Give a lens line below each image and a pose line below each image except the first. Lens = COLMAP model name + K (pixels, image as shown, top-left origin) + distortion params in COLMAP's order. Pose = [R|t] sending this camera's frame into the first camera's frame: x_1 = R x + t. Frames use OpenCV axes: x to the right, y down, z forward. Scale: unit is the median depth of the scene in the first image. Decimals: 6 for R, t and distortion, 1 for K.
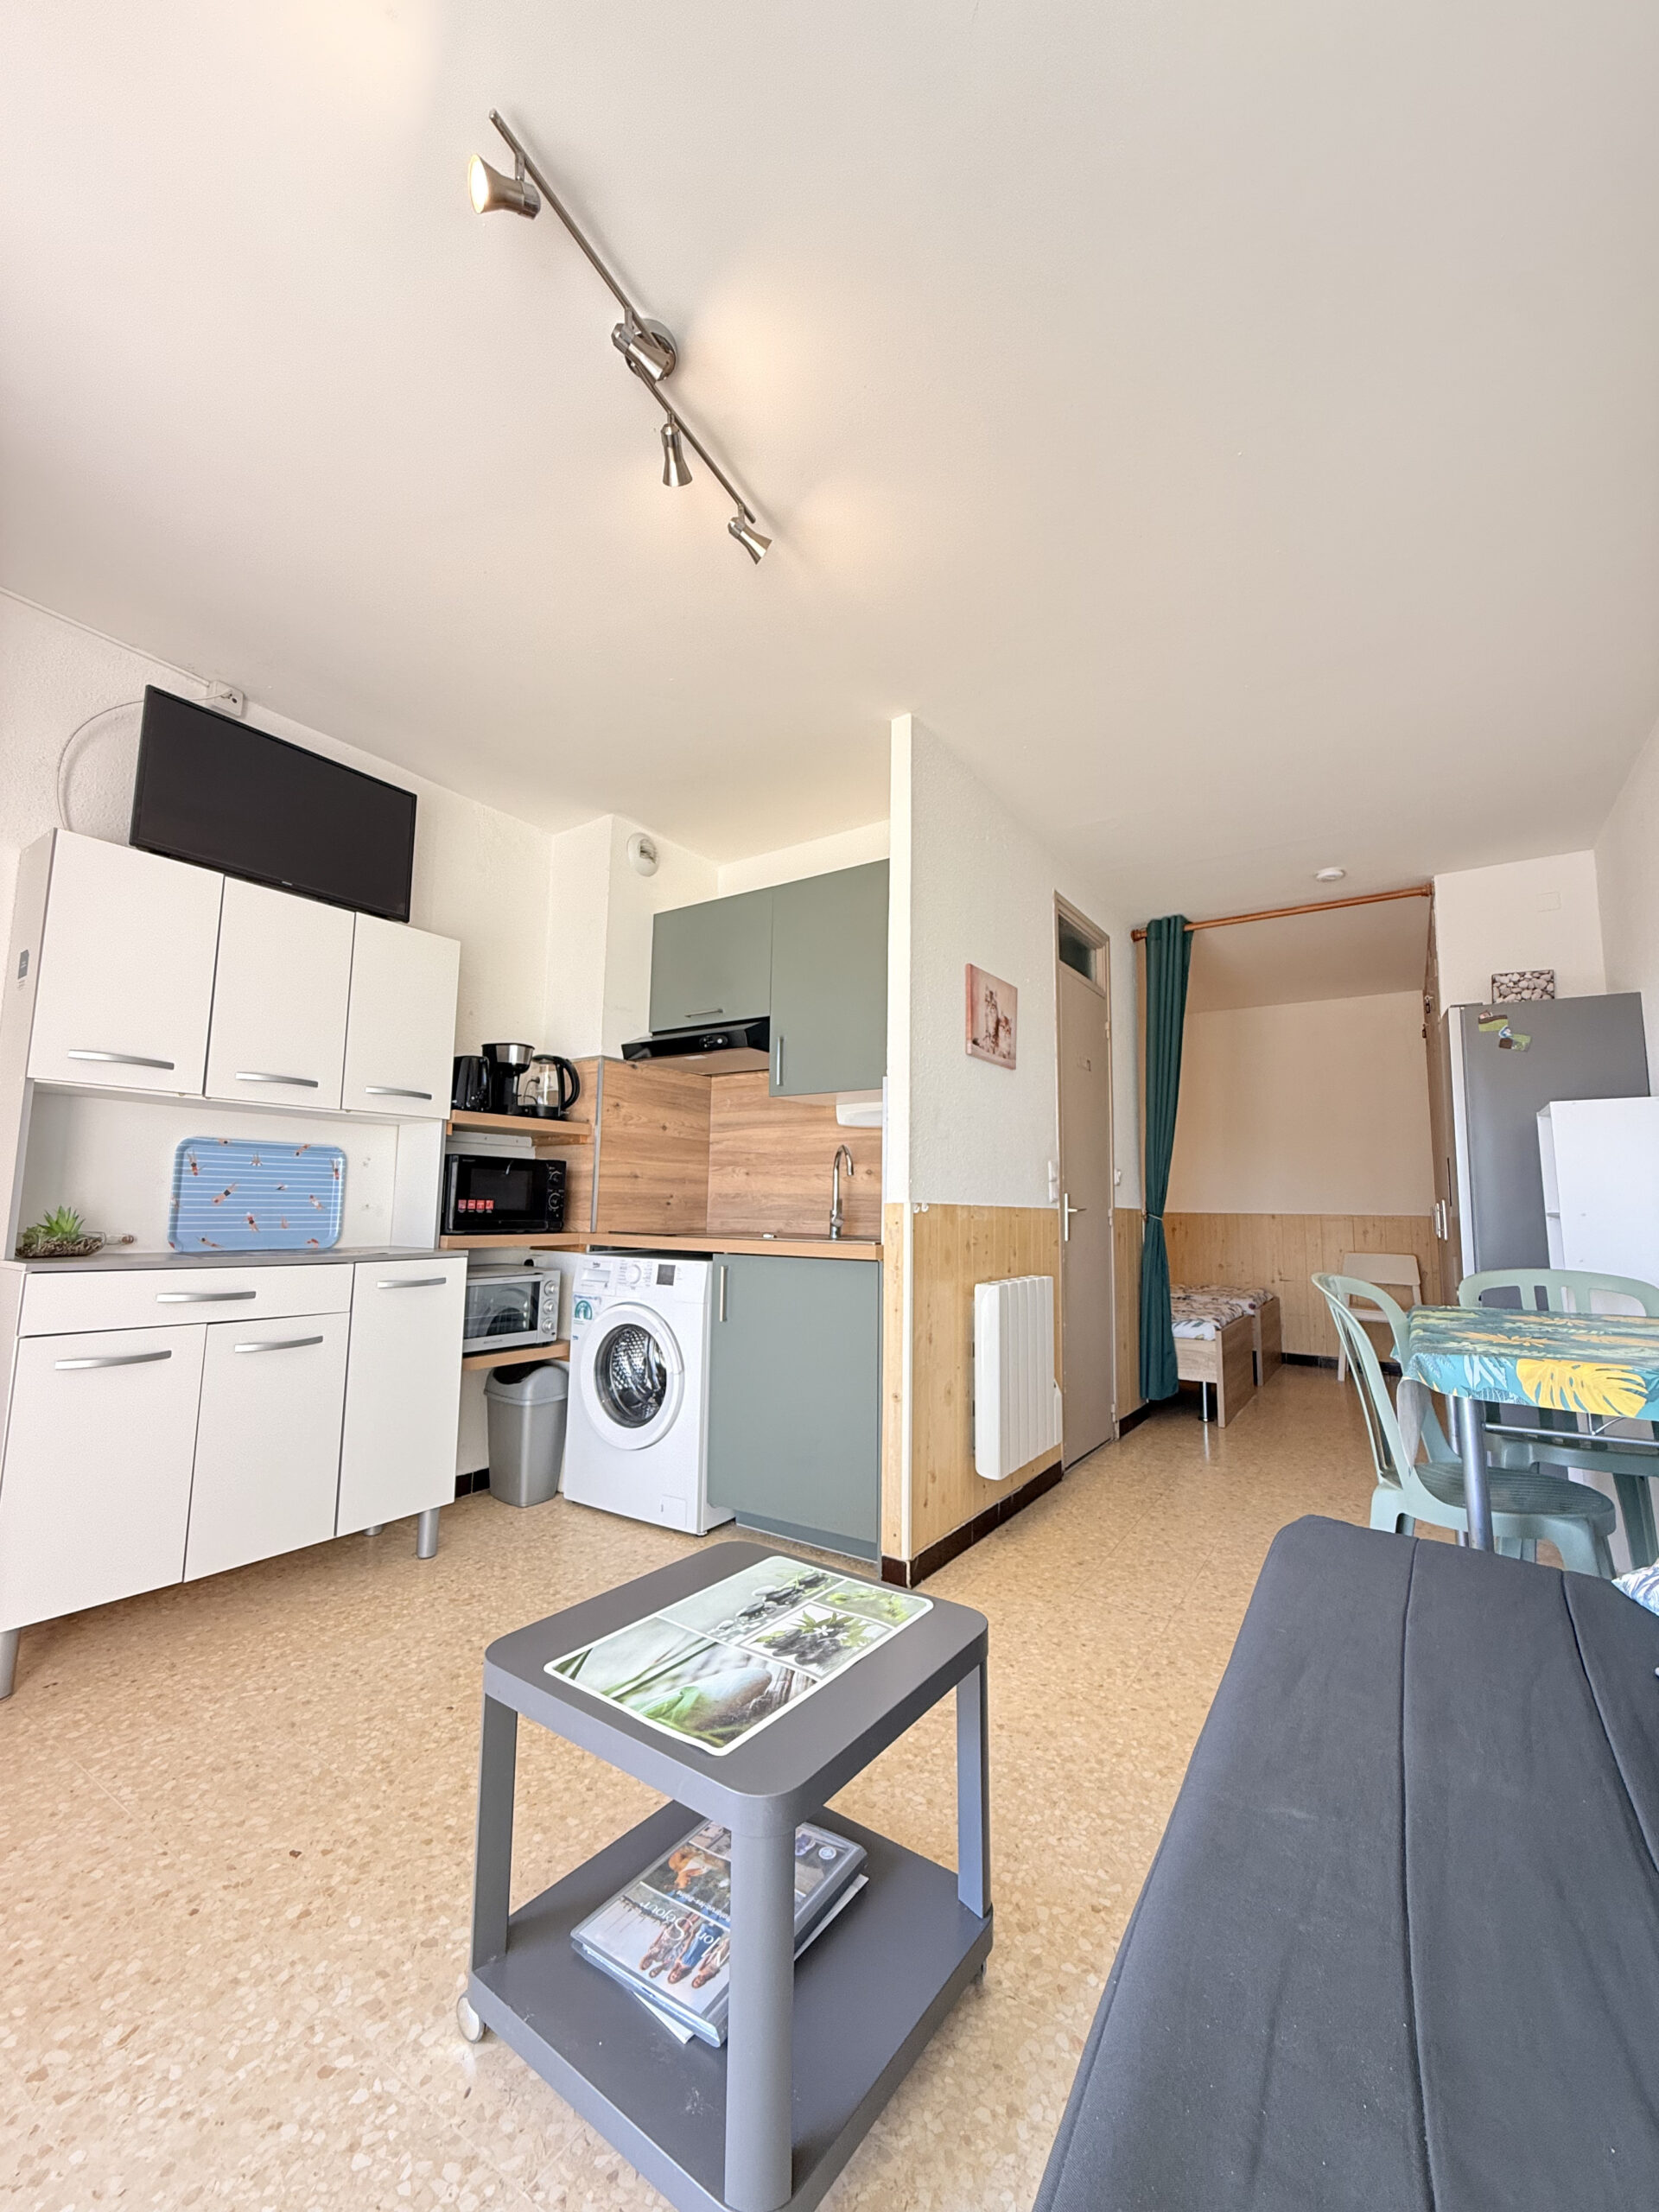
lens RADIAL K [[887.5, 0, 827.0], [0, 887.5, 1106.1], [0, 0, 1]] dist [0.002833, -0.001064]
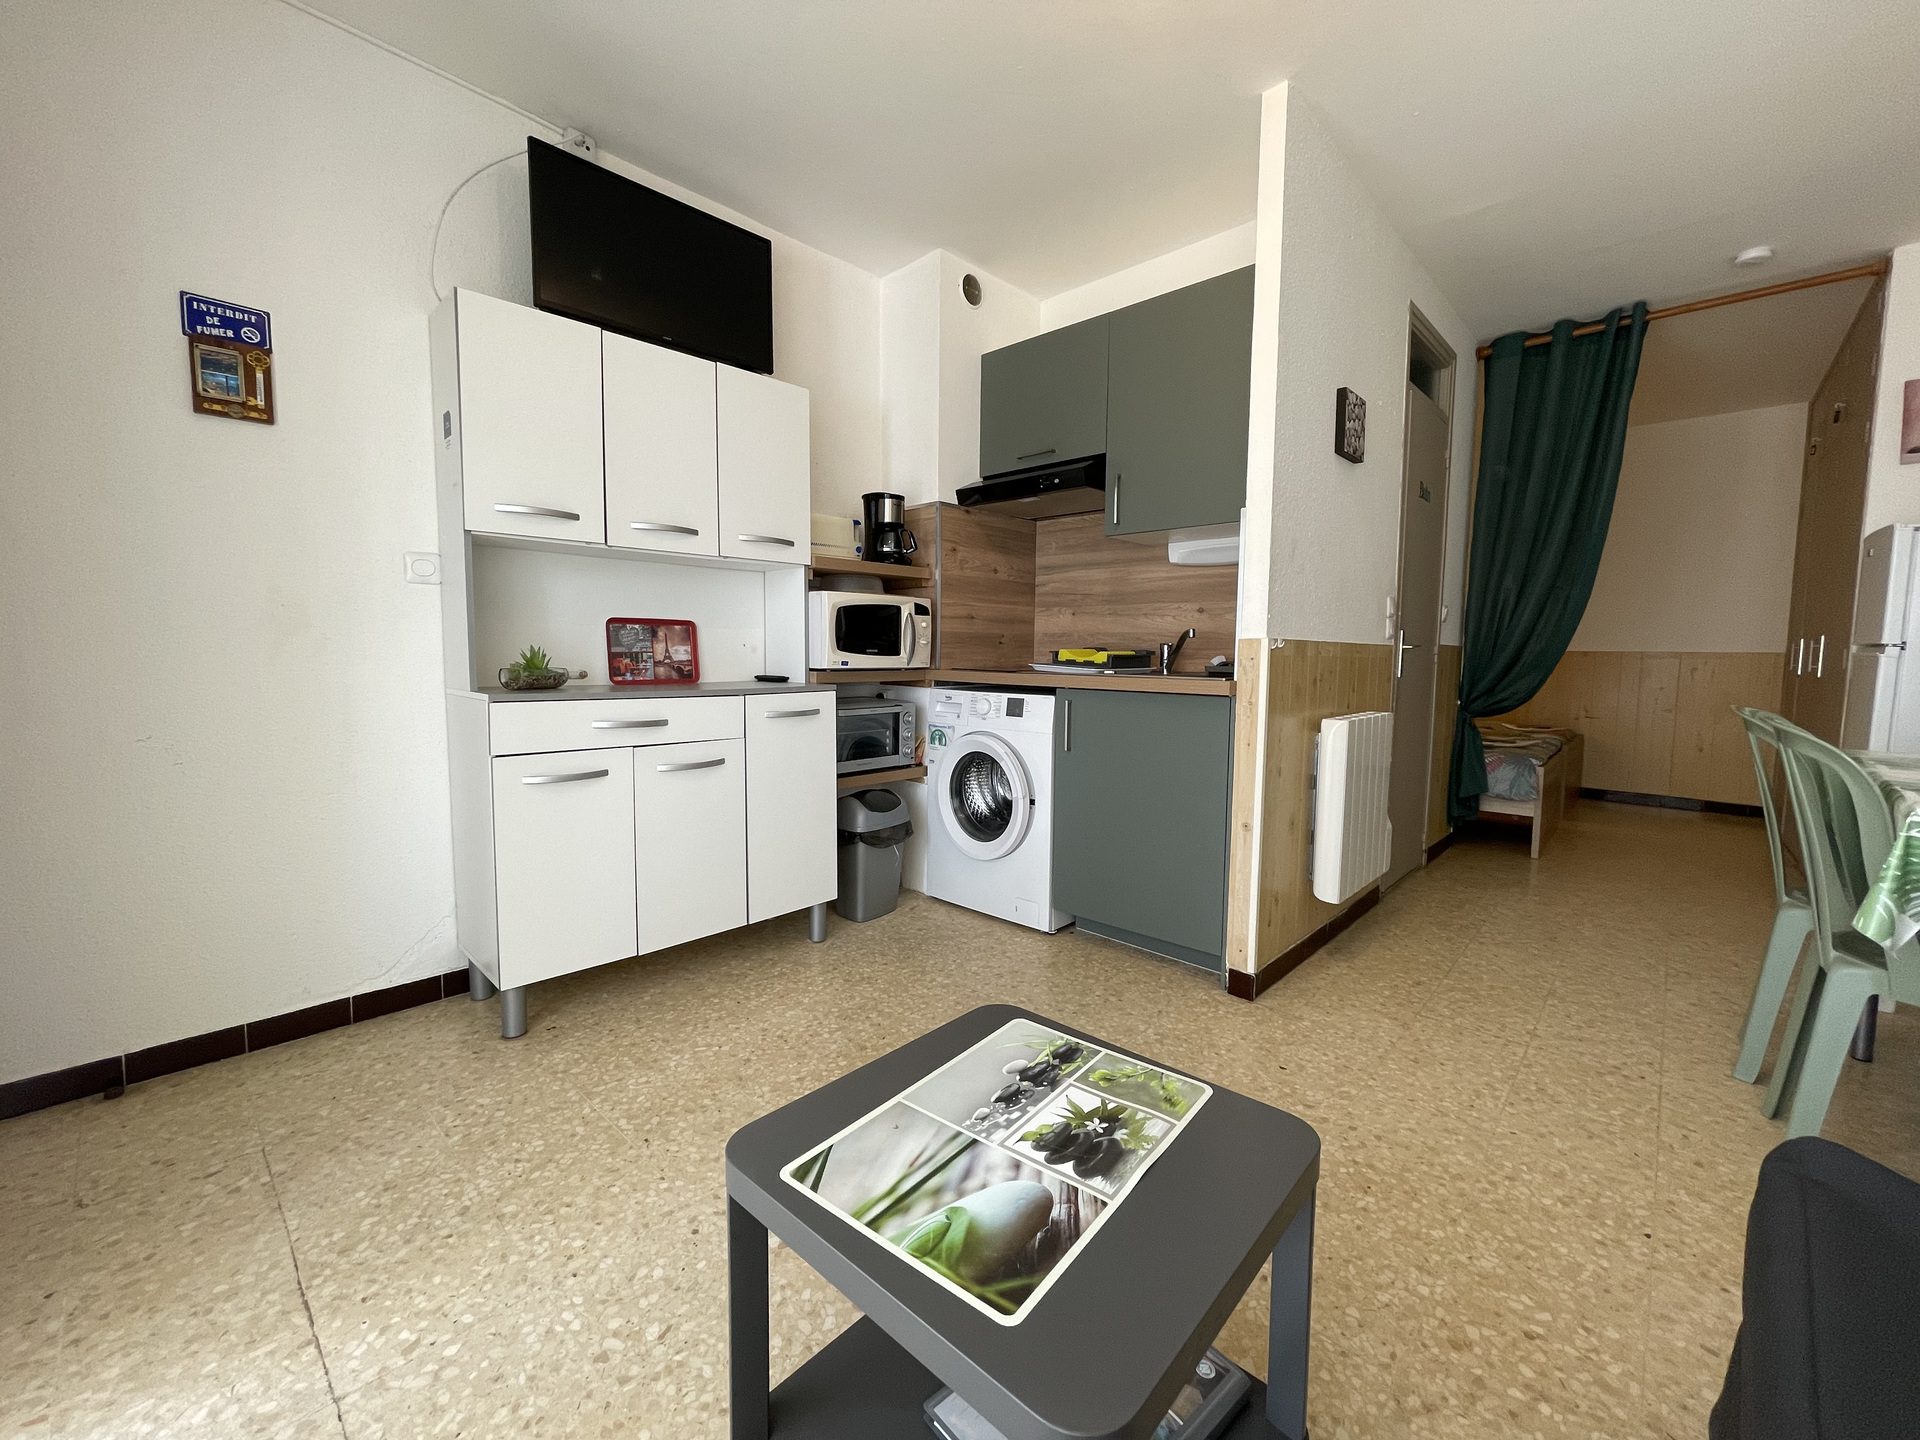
lens RADIAL K [[781.2, 0, 958.5], [0, 781.2, 707.8], [0, 0, 1]] dist [-0.000408, 0.001380]
pose [[0.985824, 0.008076, -0.167588, -0.090730], [0.023611, 0.982224, 0.186223, 0.014013], [0.166113, -0.187540, 0.968109, 0.082561]]
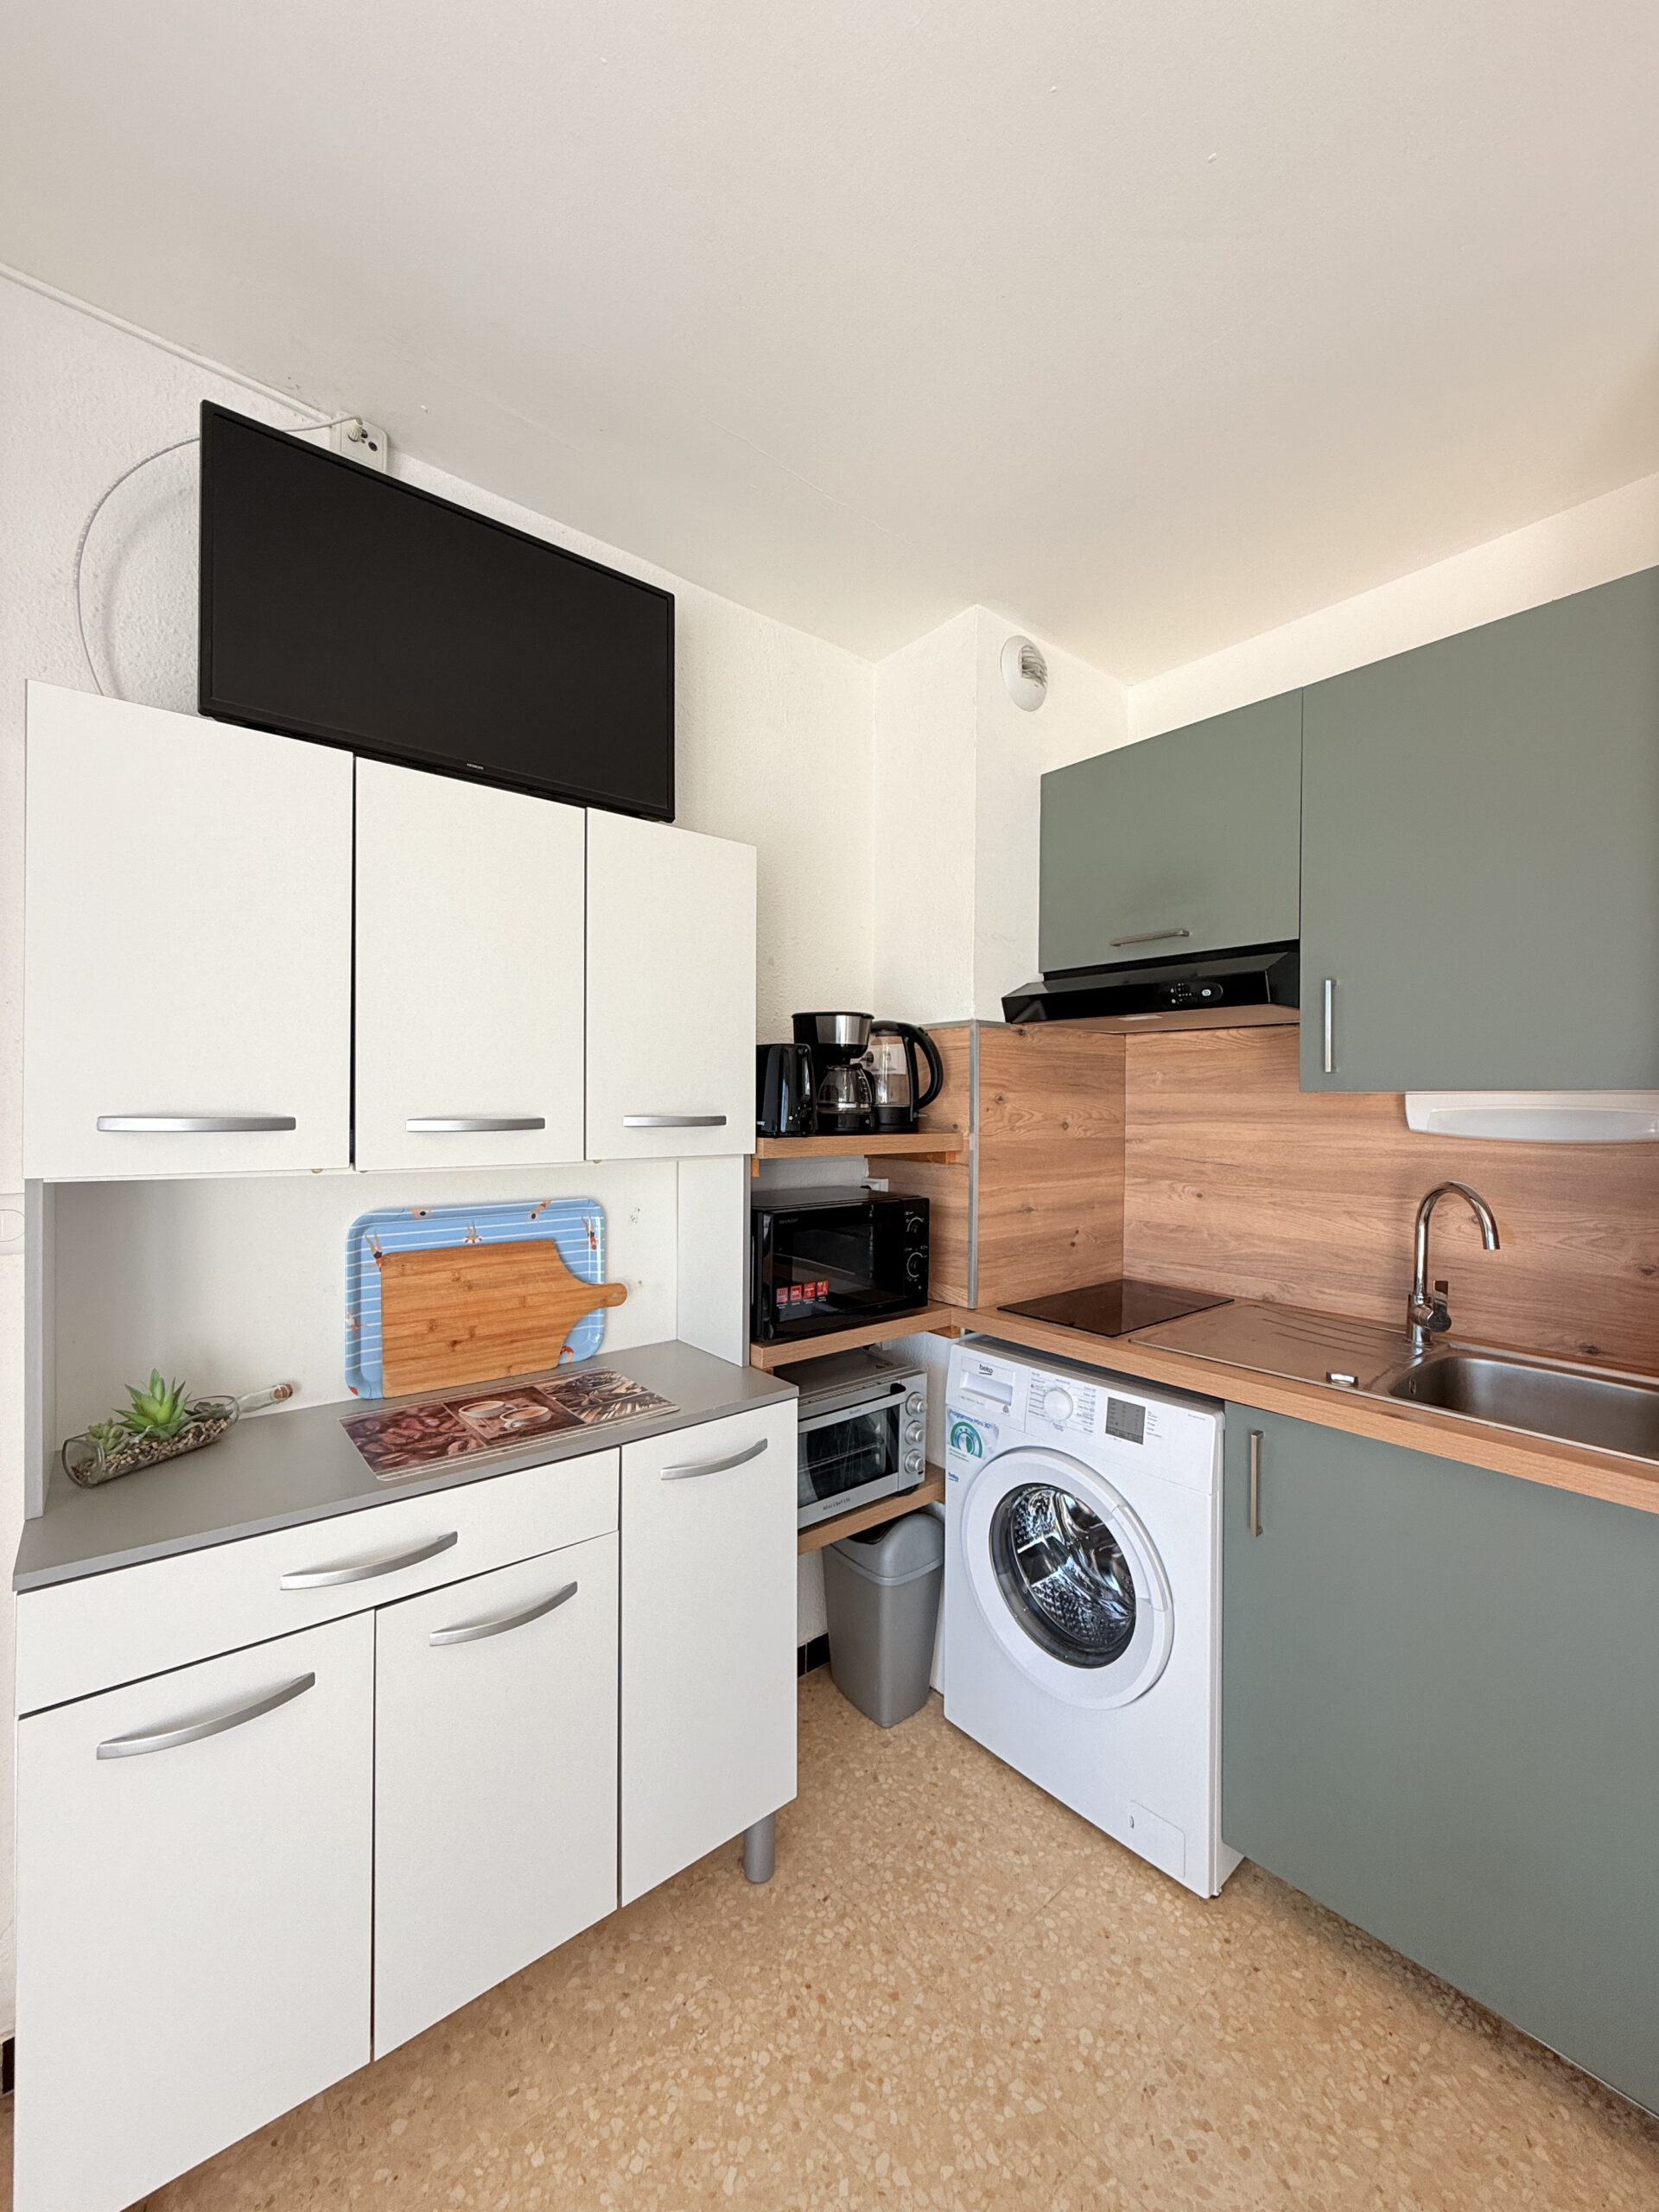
lens RADIAL K [[887.5, 0, 829.3], [0, 887.5, 1111.7], [0, 0, 1]] dist [0.002833, -0.001064]
pose [[0.959315, -0.005442, -0.282286, -0.215456], [0.038920, 0.992818, 0.113126, -0.081149], [0.279643, -0.119510, 0.952637, 0.463379]]
